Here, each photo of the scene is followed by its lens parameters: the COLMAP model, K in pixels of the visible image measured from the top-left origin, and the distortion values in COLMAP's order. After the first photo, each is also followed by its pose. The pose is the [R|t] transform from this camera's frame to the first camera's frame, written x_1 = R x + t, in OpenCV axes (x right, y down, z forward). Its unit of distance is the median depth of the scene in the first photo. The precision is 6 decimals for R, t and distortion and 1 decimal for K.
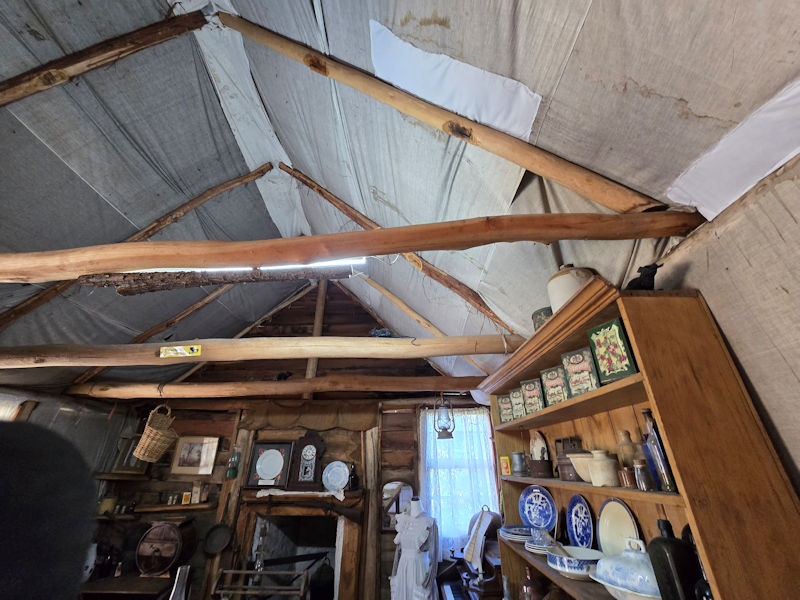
lens RADIAL K [[326.8, 0, 398.3], [0, 326.8, 298.4], [0, 0, 1]] dist [-0.004344, 0.000345]
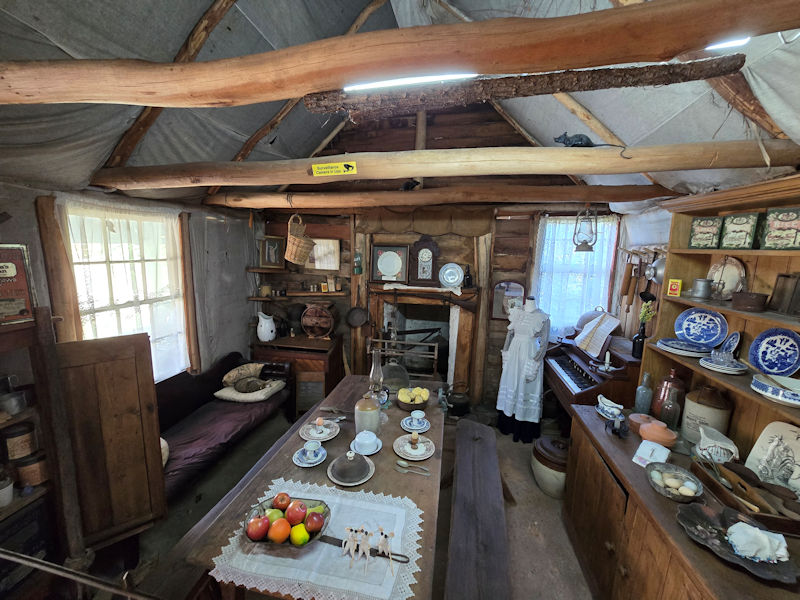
lens RADIAL K [[326.8, 0, 402.2], [0, 326.8, 297.9], [0, 0, 1]] dist [-0.004344, 0.000345]
pose [[0.988312, 0.044214, -0.145890, -0.194900], [0.048881, 0.814569, 0.578004, -0.034374], [0.144393, -0.578379, 0.802887, 0.057676]]
